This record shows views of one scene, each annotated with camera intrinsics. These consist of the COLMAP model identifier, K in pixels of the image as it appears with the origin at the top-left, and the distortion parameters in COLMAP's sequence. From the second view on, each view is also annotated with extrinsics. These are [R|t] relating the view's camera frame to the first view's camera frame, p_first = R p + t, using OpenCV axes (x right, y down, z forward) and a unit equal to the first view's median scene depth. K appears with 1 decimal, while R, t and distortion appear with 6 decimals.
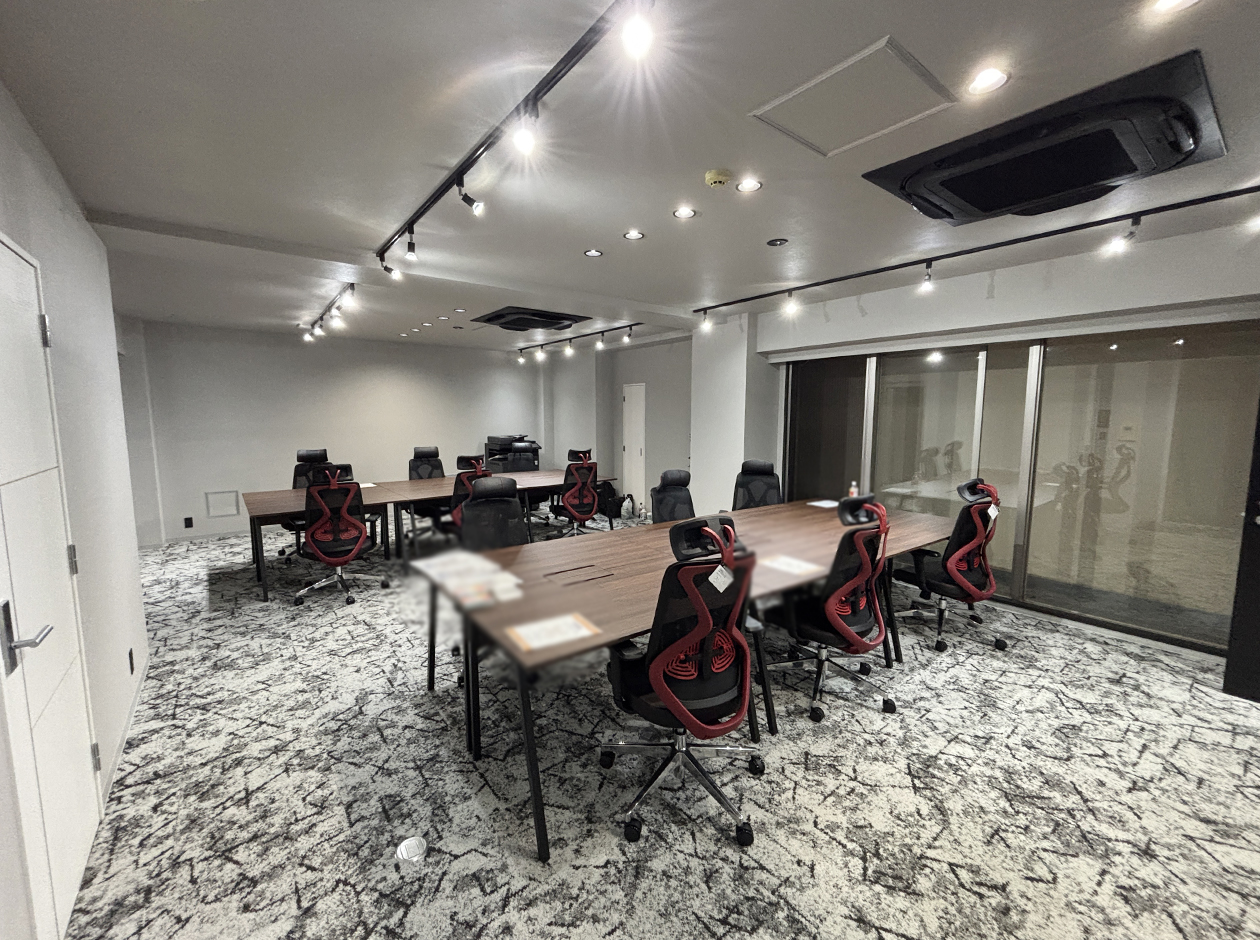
lens RADIAL K [[515.7, 0, 628.8], [0, 515.7, 467.4], [0, 0, 1]] dist [-0.003544, -0.001351]
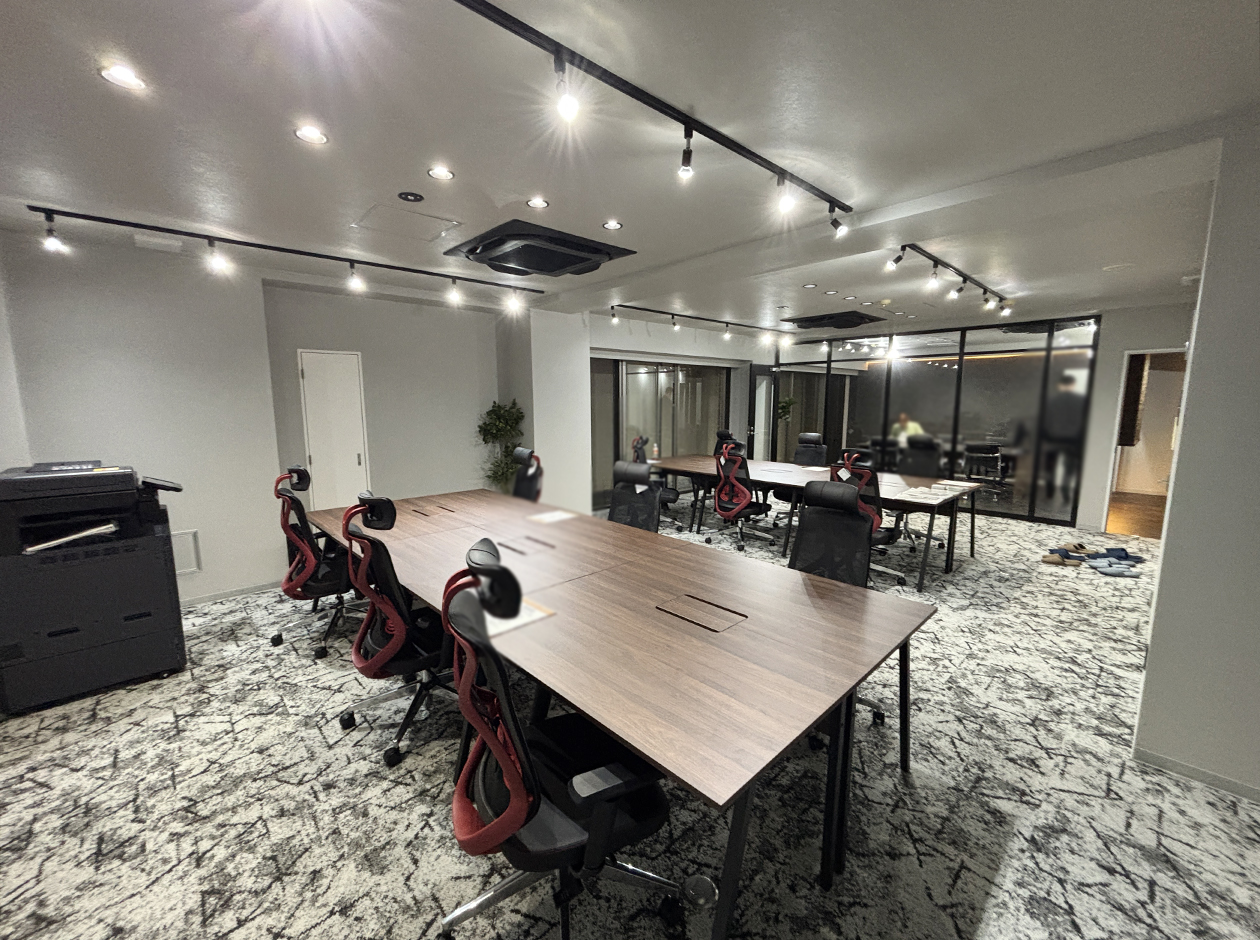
lens RADIAL K [[515.7, 0, 636.6], [0, 515.7, 468.2], [0, 0, 1]] dist [-0.003544, -0.001351]
pose [[-0.102671, -0.129854, 0.986203, -1.736097], [0.104519, 0.984546, 0.140517, -0.190165], [-0.989209, 0.117504, -0.087512, 1.944314]]
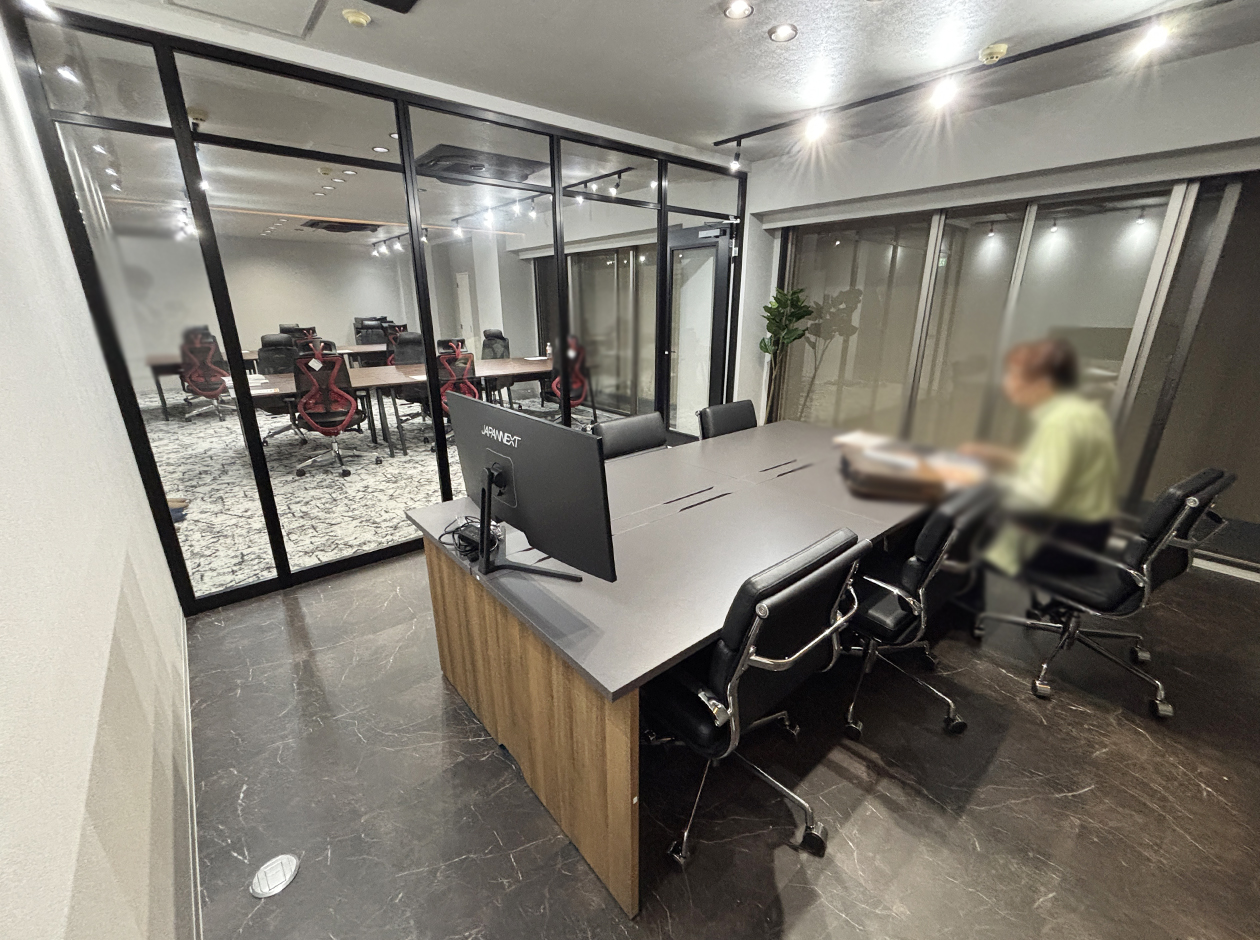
lens RADIAL K [[515.7, 0, 626.5], [0, 515.7, 470.9], [0, 0, 1]] dist [-0.003544, -0.001351]
pose [[0.999210, -0.014509, 0.036999, 0.995796], [0.006399, 0.977566, 0.210533, 0.132388], [-0.039224, -0.210130, 0.976886, -0.980391]]
